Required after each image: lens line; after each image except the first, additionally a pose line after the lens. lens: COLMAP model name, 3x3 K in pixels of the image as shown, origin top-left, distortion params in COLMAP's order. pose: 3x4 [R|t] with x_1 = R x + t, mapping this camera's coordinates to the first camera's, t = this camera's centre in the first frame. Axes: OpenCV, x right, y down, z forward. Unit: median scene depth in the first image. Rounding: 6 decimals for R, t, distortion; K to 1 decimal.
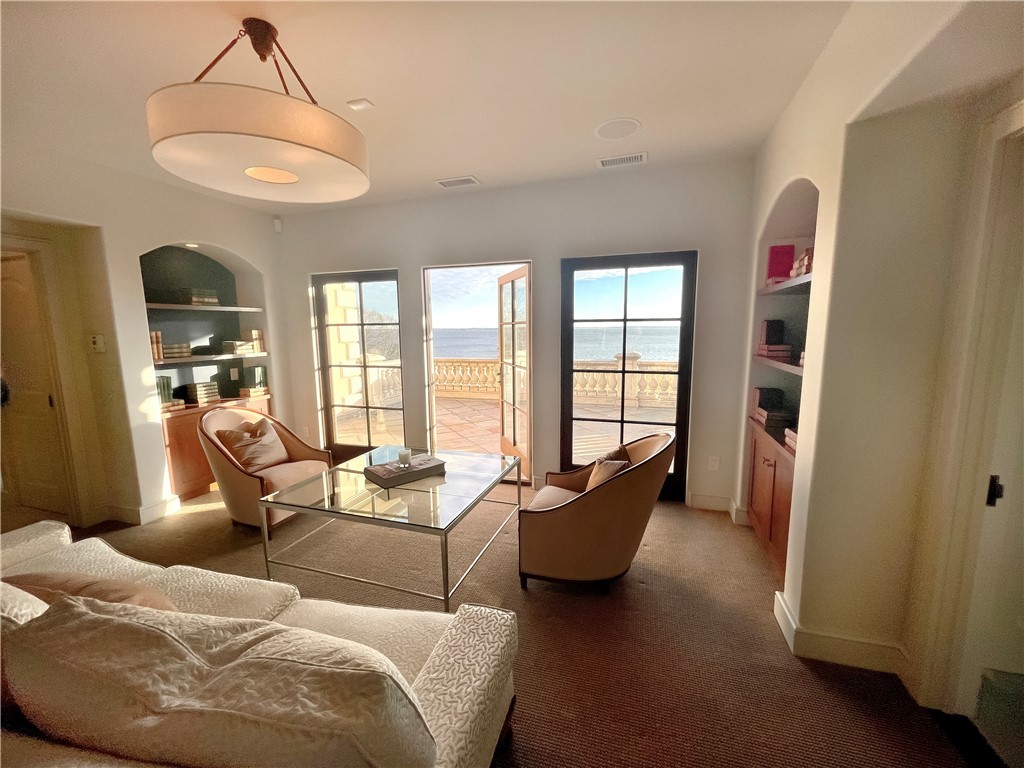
lens RADIAL K [[409.4, 0, 512.2], [0, 409.4, 384.8], [0, 0, 1]] dist [-0.001972, -0.000200]
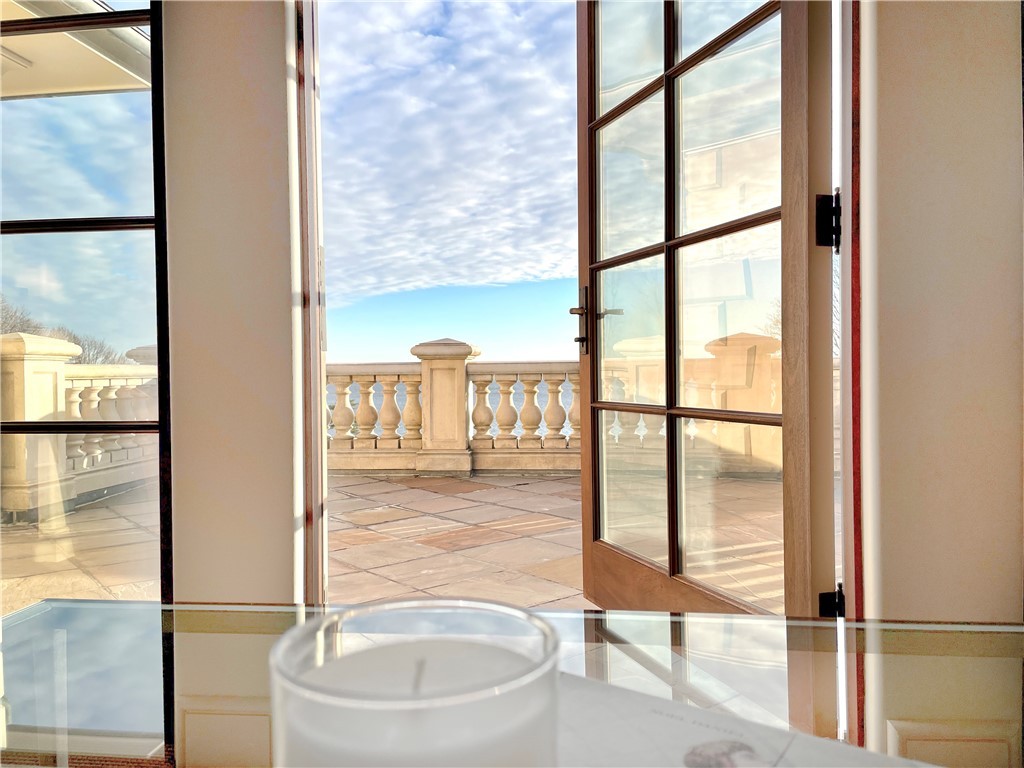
lens RADIAL K [[771.6, 0, 512.7], [0, 771.6, 383.8], [0, 0, 1]] dist [0.006552, 0.001282]
pose [[0.977530, -0.013484, 0.210364, -0.168306], [0.038938, 0.992329, -0.117333, 0.085057], [-0.207168, 0.122888, 0.970557, 0.553355]]
